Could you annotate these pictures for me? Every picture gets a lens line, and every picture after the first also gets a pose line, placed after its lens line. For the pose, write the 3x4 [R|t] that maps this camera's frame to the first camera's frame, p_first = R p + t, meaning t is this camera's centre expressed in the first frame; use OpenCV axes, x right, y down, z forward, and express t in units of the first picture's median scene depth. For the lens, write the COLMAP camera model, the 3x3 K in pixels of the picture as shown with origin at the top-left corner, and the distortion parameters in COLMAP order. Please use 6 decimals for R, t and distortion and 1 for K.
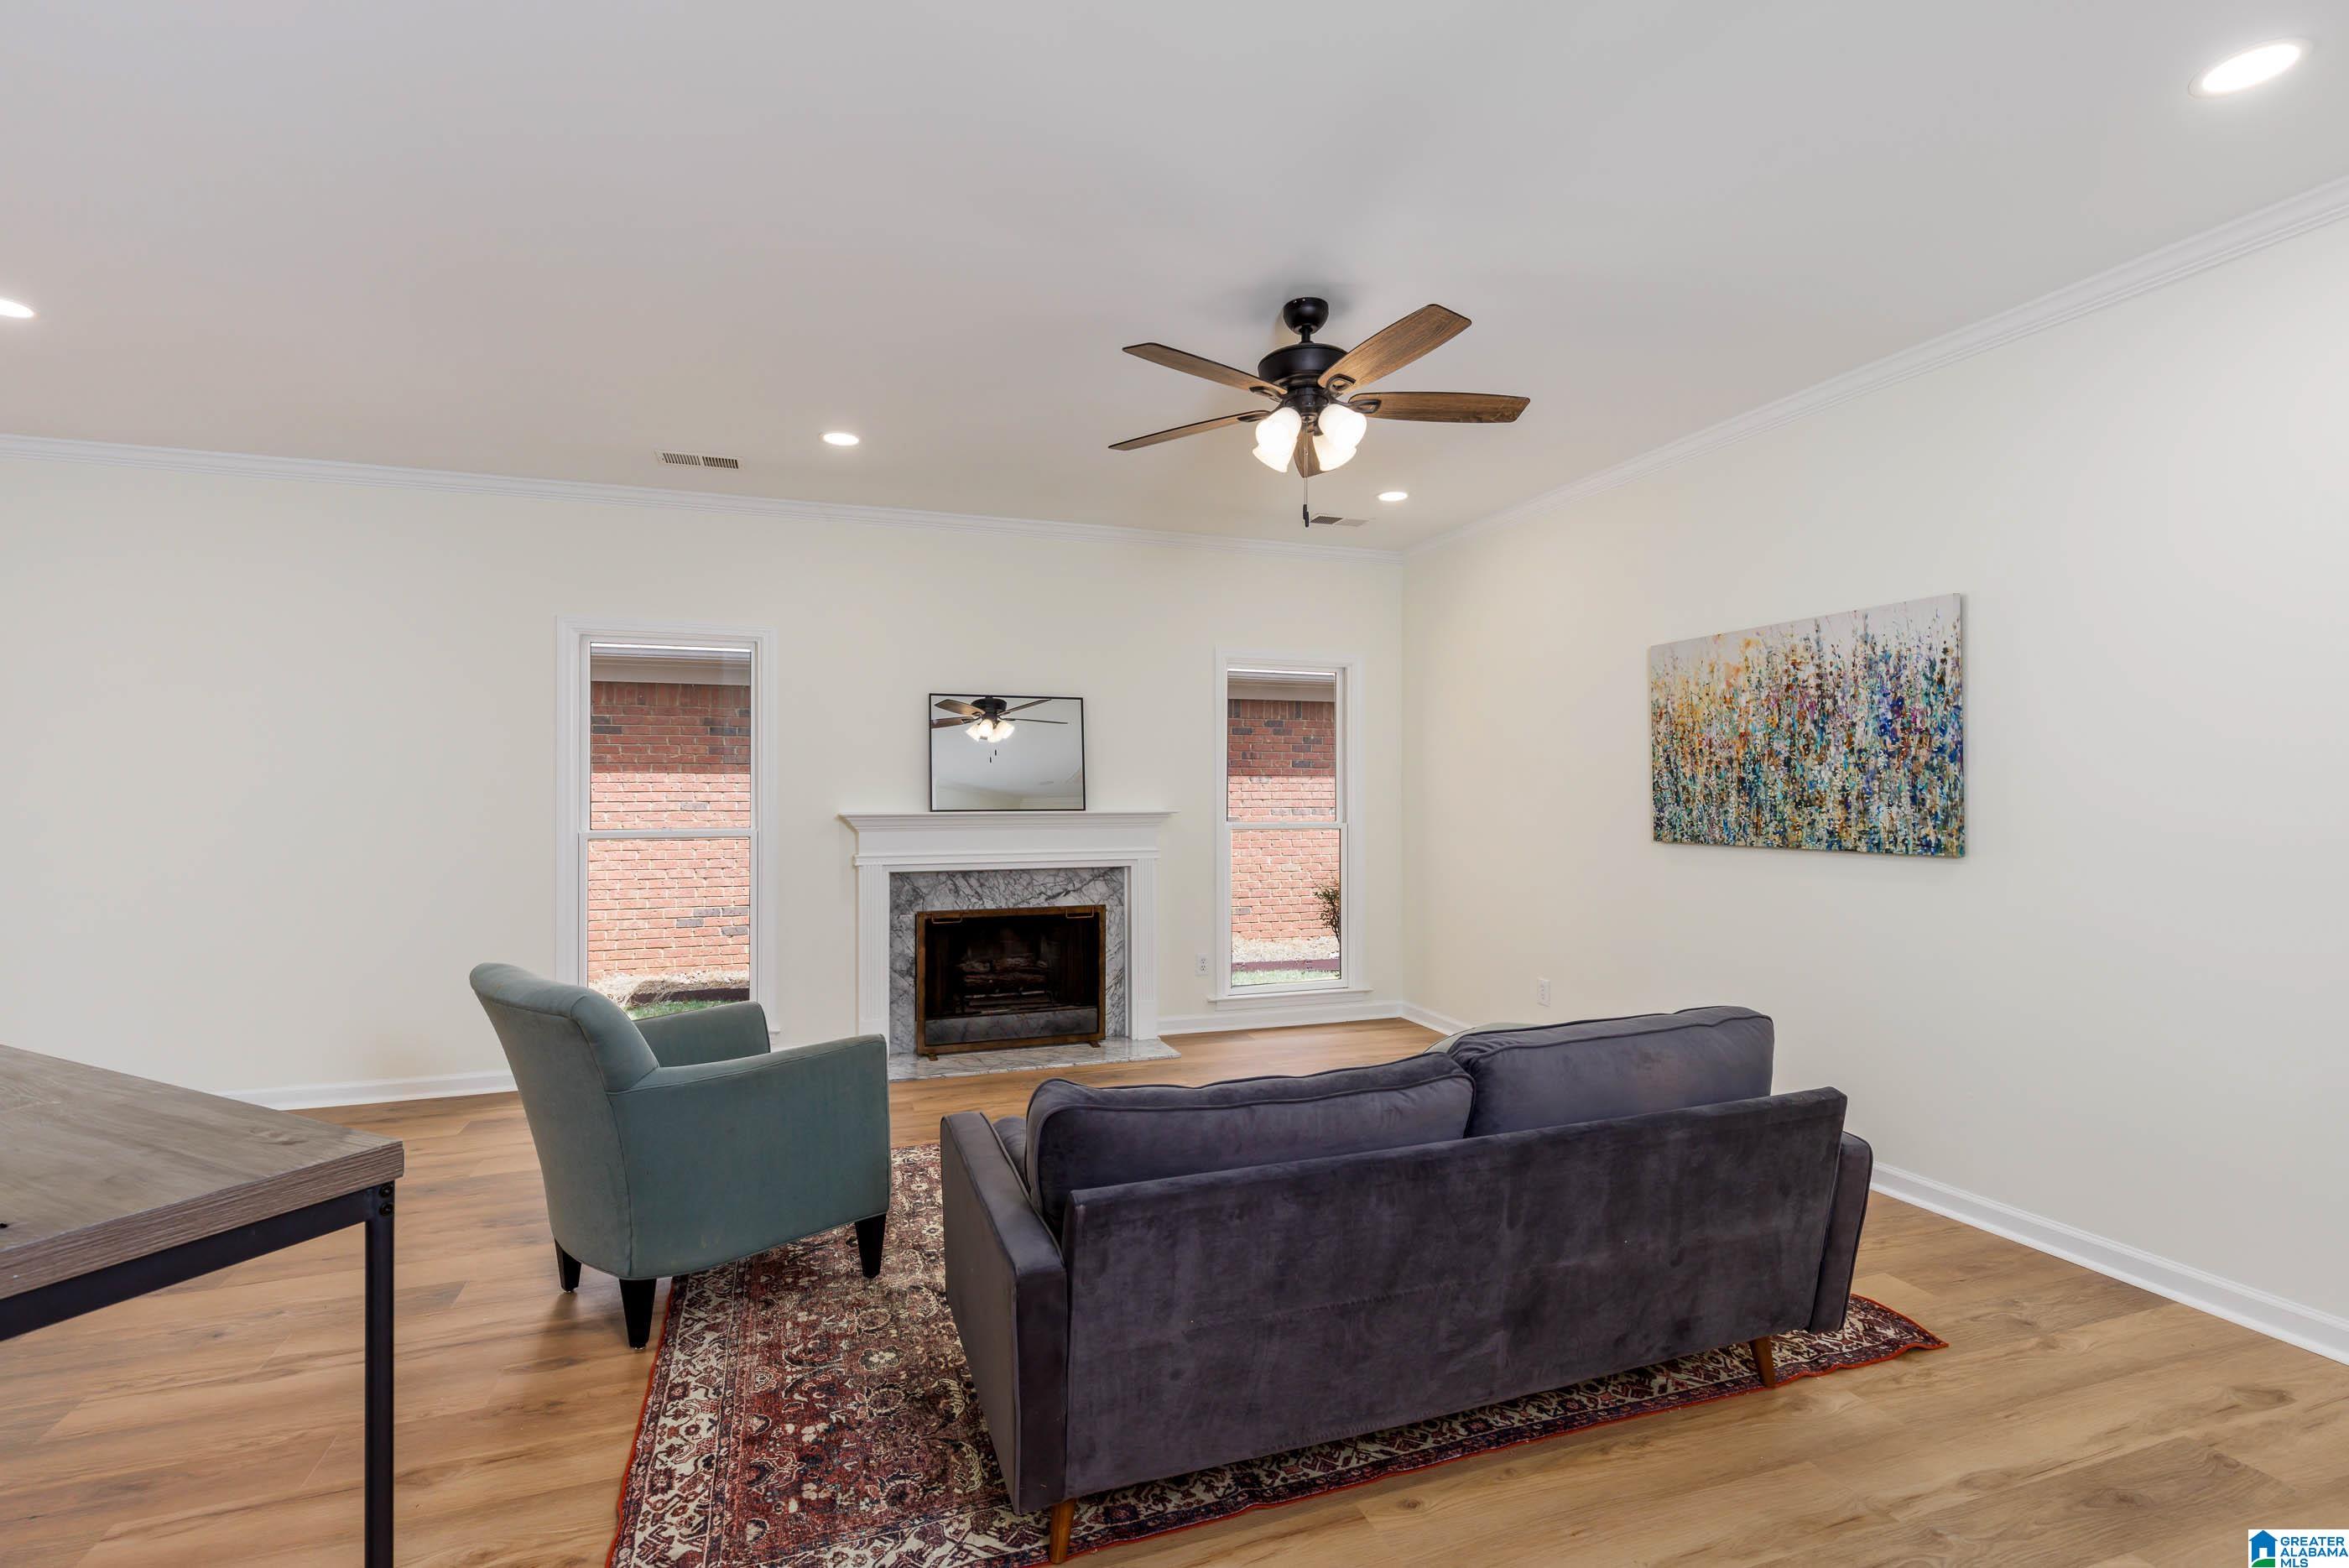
lens RADIAL K [[1070.2, 0, 1174.5], [0, 1070.2, 784.0], [0, 0, 1]] dist [-0.001115, -0.000141]
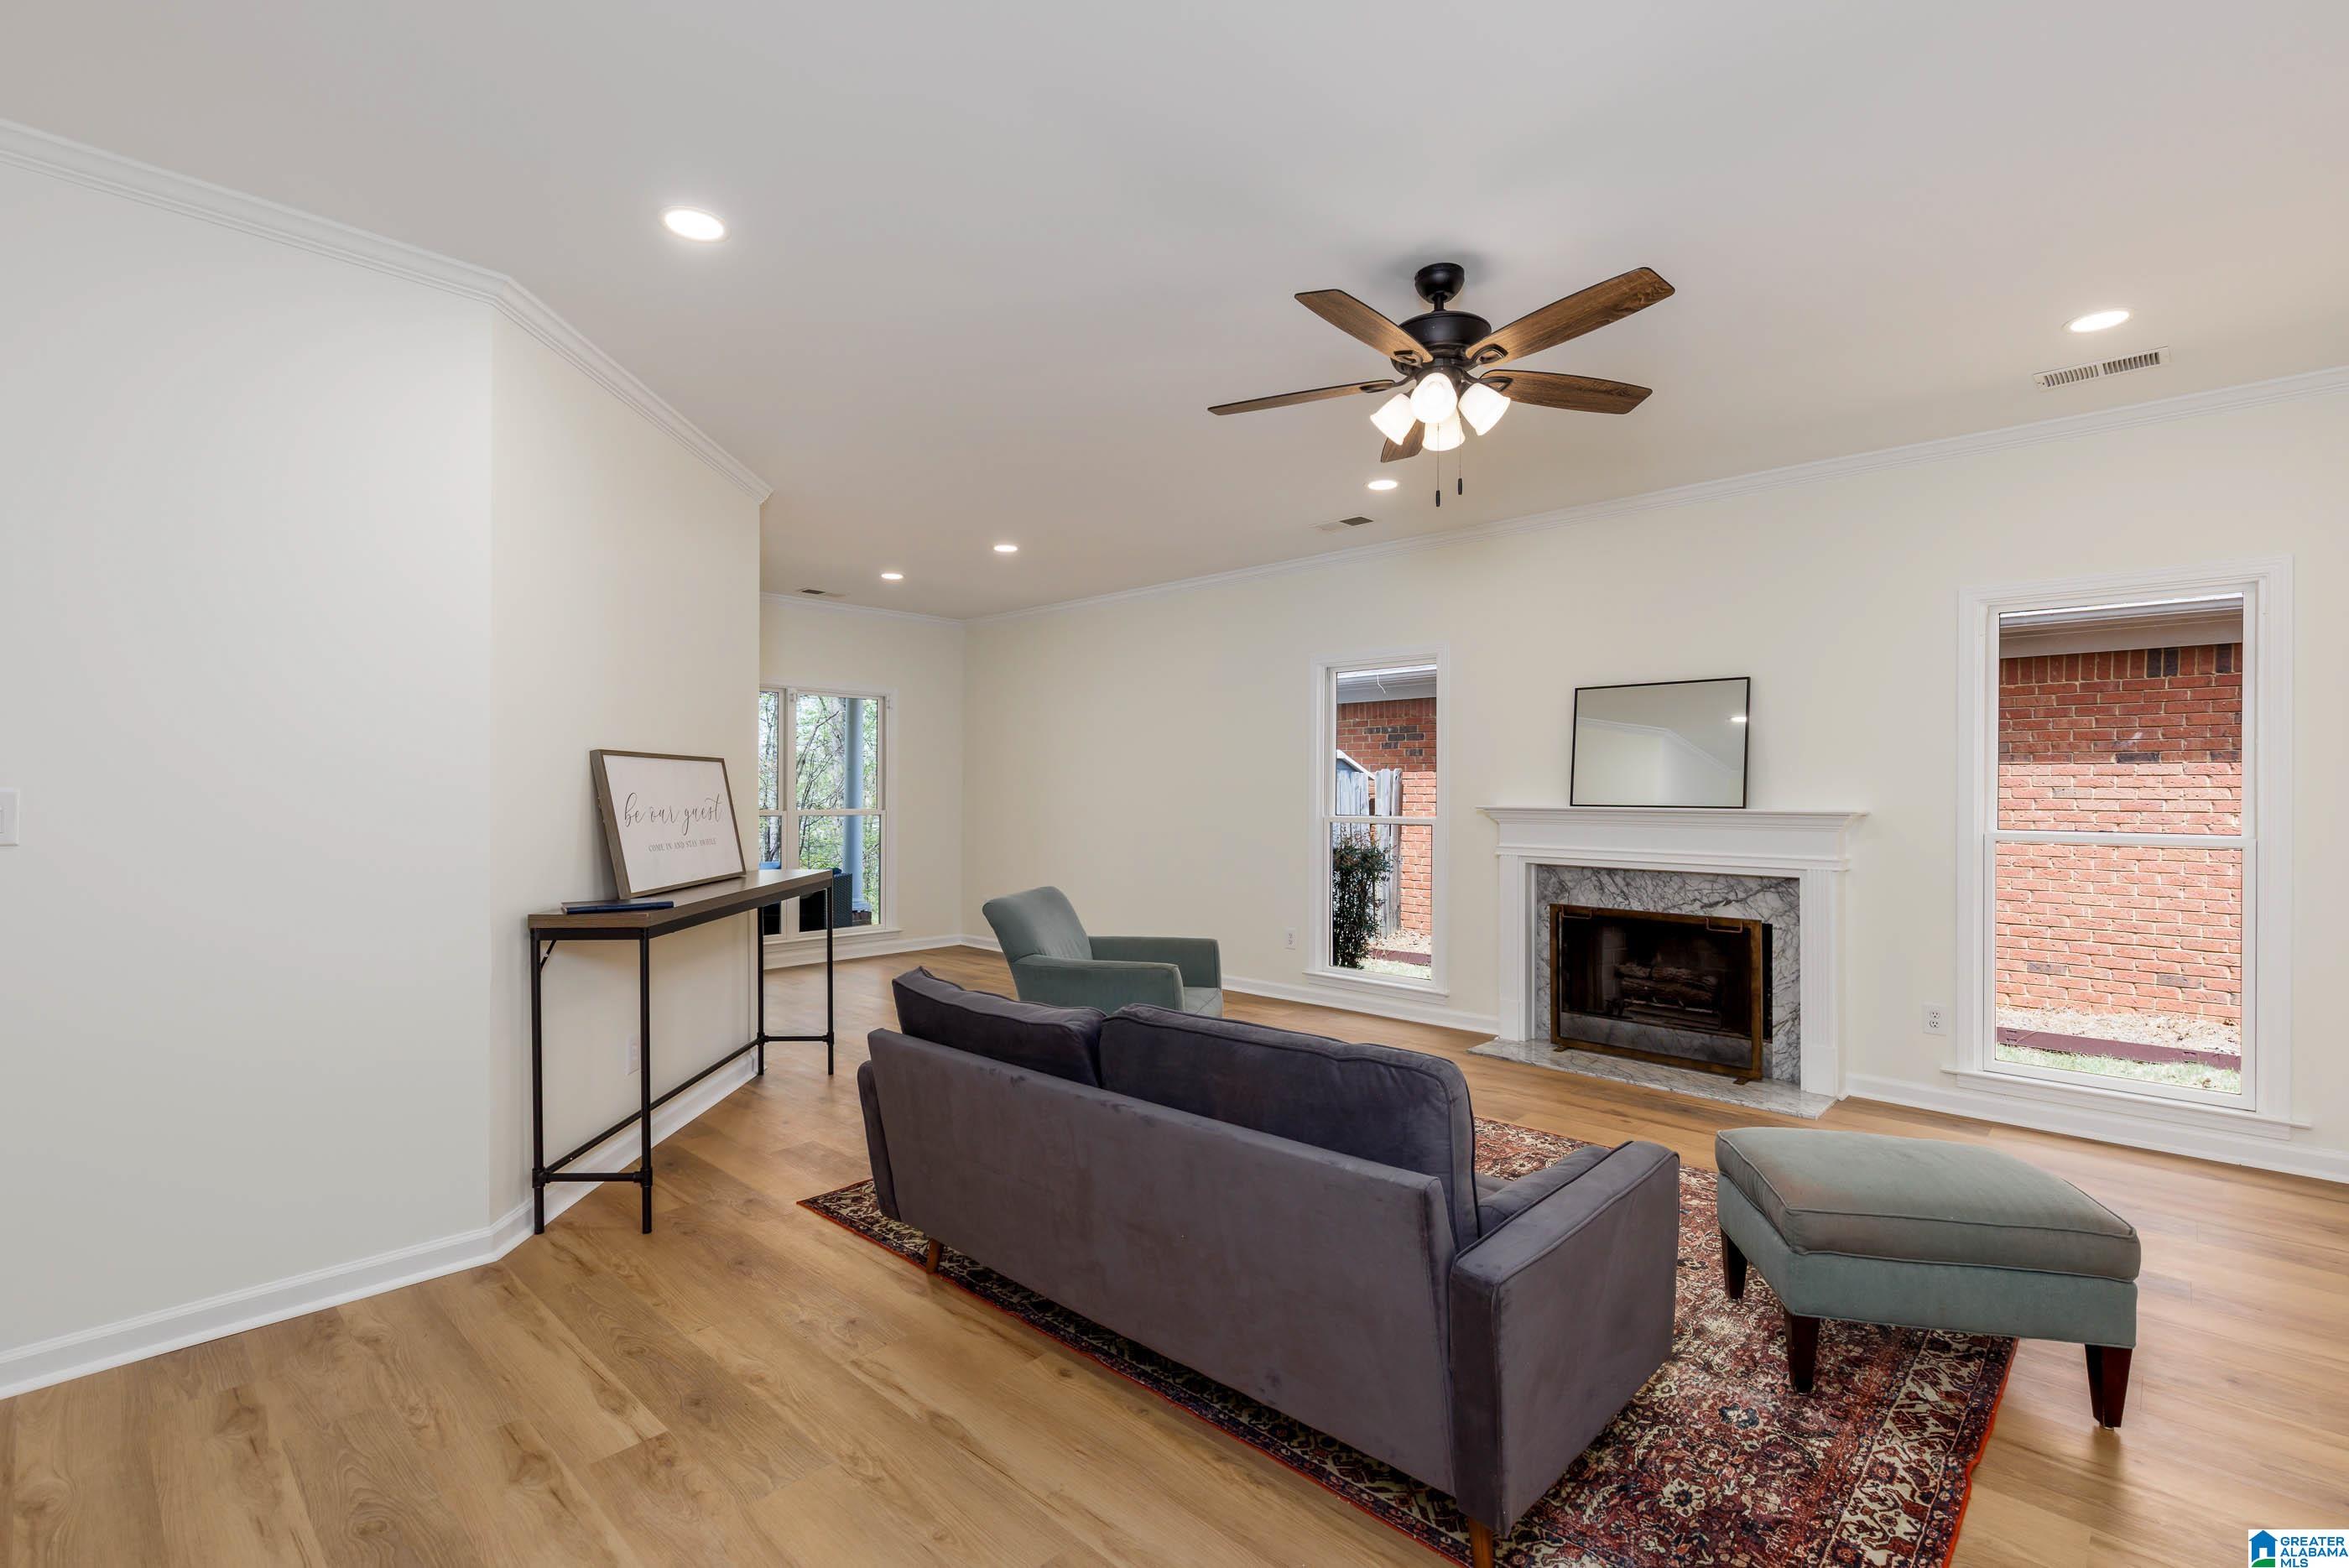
lens RADIAL K [[1082.6, 0, 1186.2], [0, 1082.6, 779.9], [0, 0, 1]] dist [0.018411, 0.000174]
pose [[0.457524, -0.004469, -0.889186, 0.507929], [0.001836, 0.999990, -0.004081, 0.004475], [0.889195, 0.000235, 0.457528, 0.207561]]
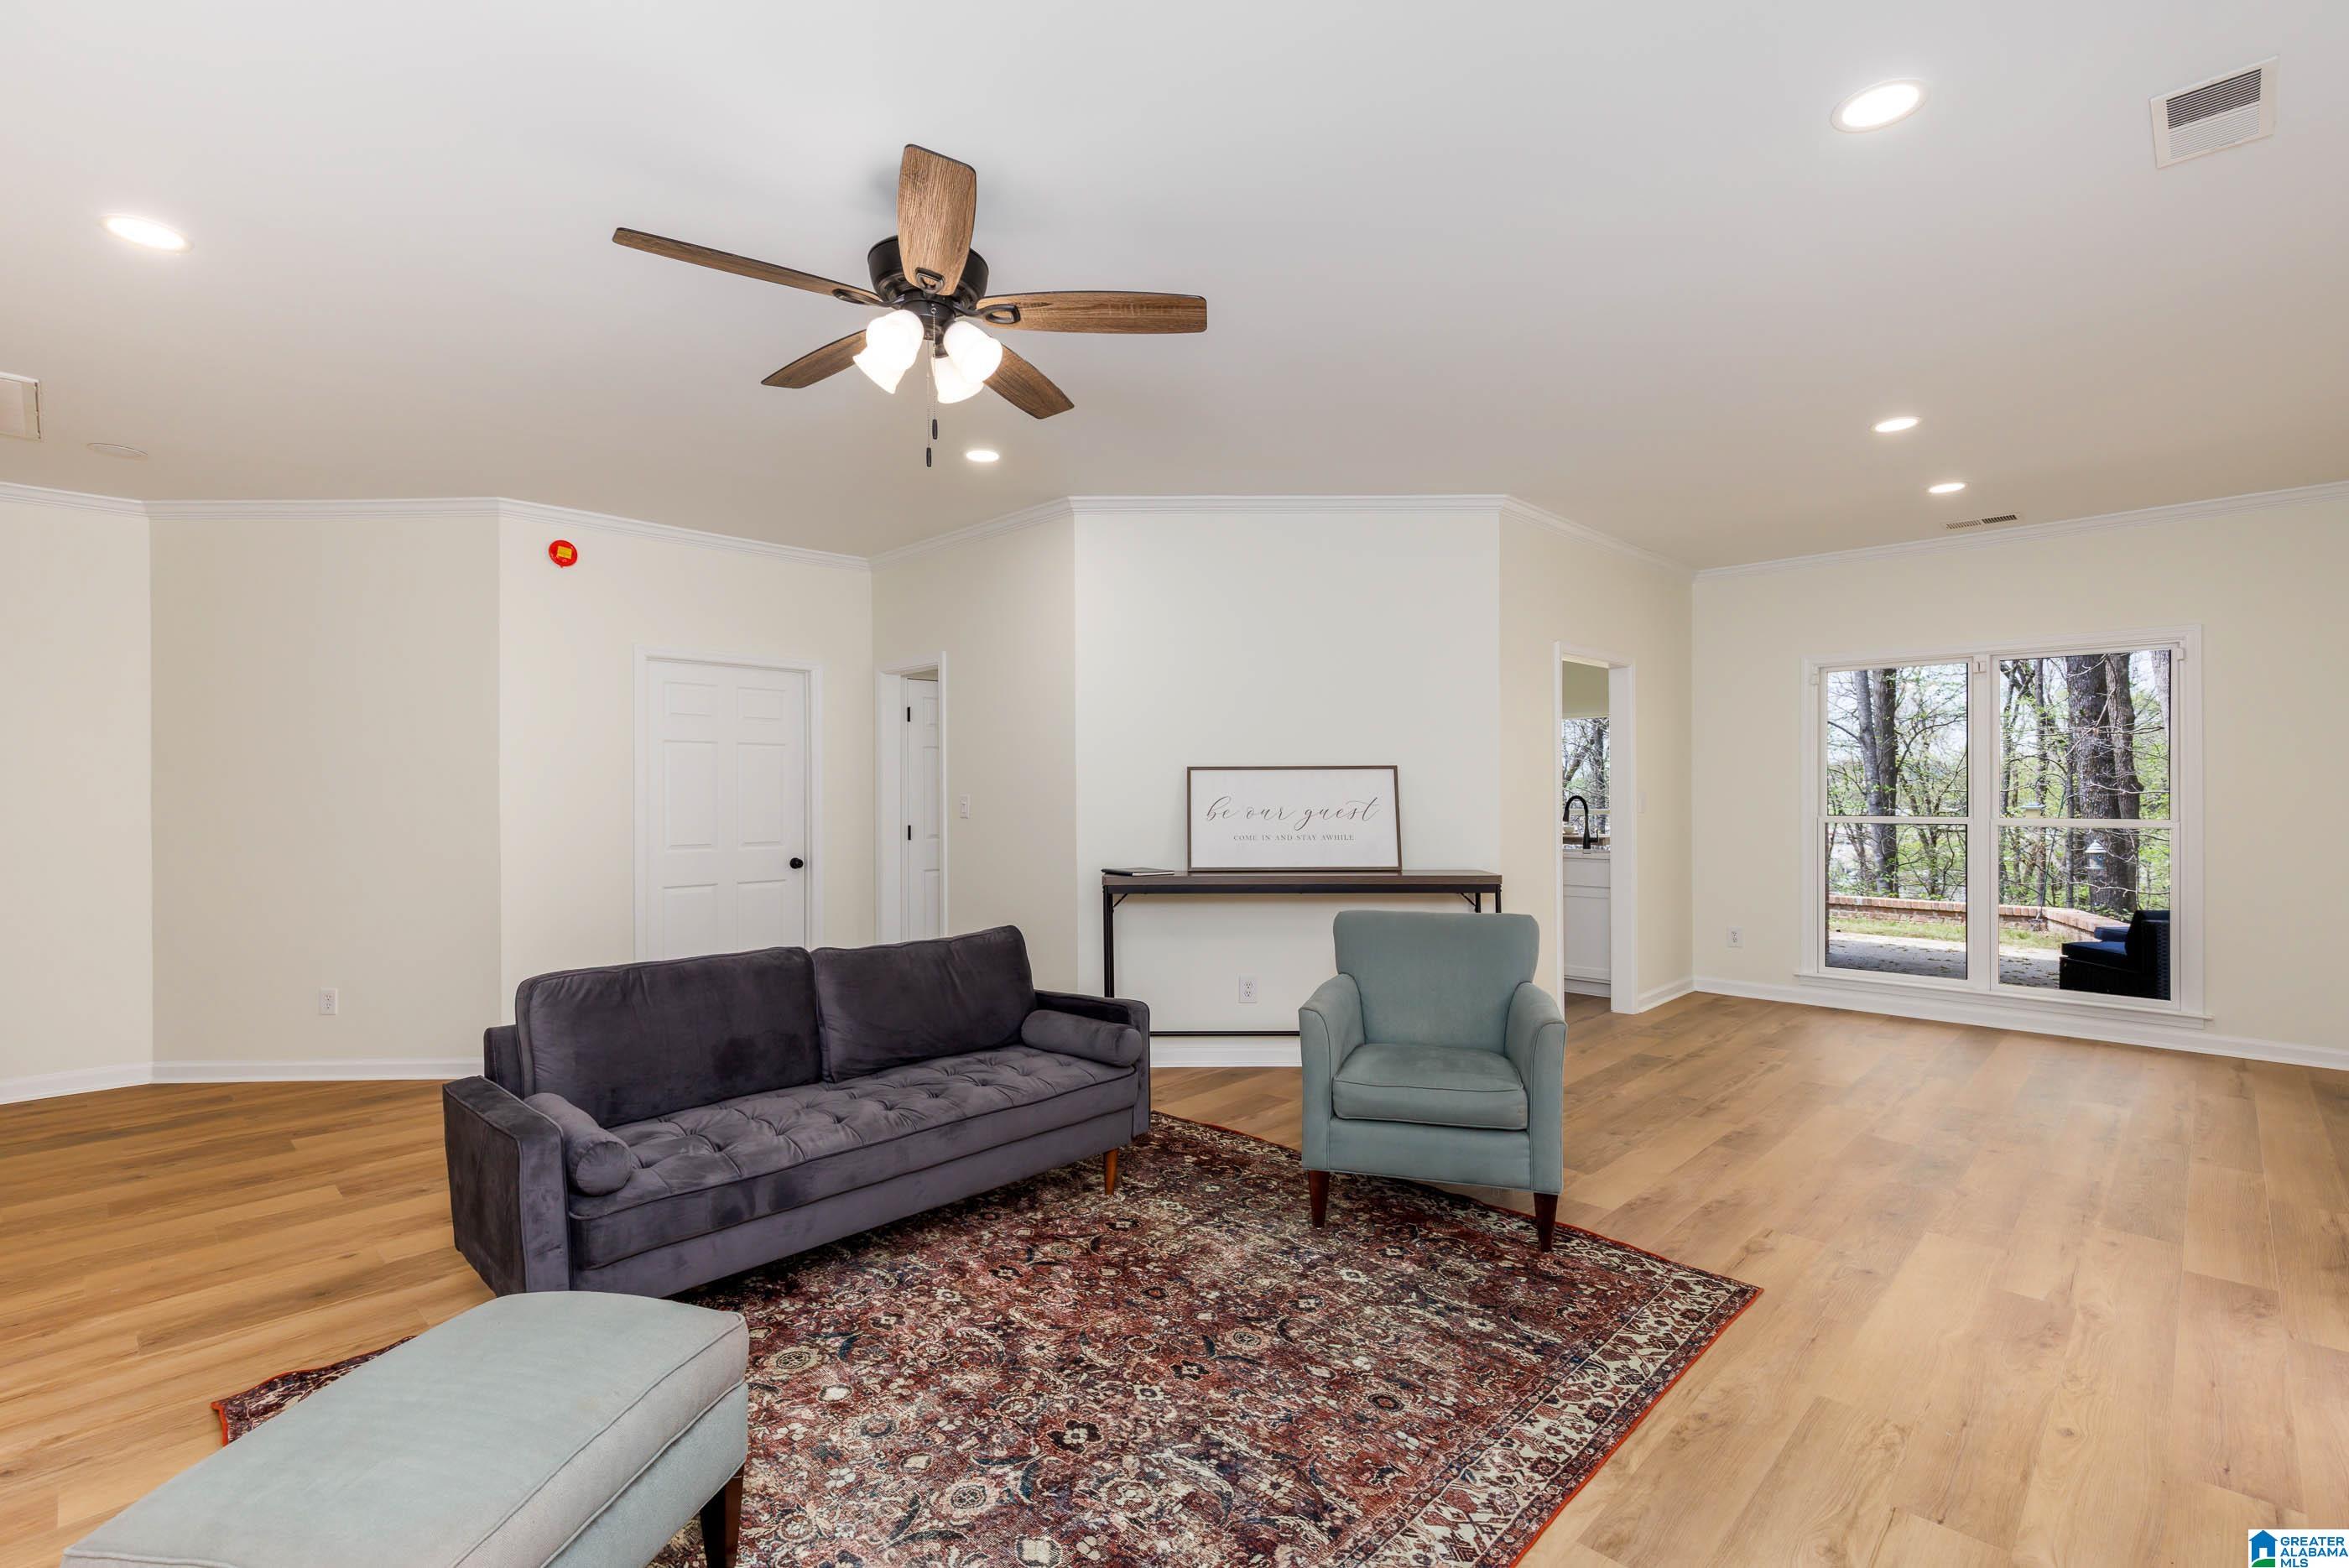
lens RADIAL K [[1082.6, 0, 1186.2], [0, 1082.6, 779.9], [0, 0, 1]] dist [0.018411, 0.000174]
pose [[-0.892486, 0.008725, -0.450990, 0.186545], [0.014864, 0.999839, -0.010071, 0.002474], [0.450830, -0.015692, -0.892472, 1.051798]]
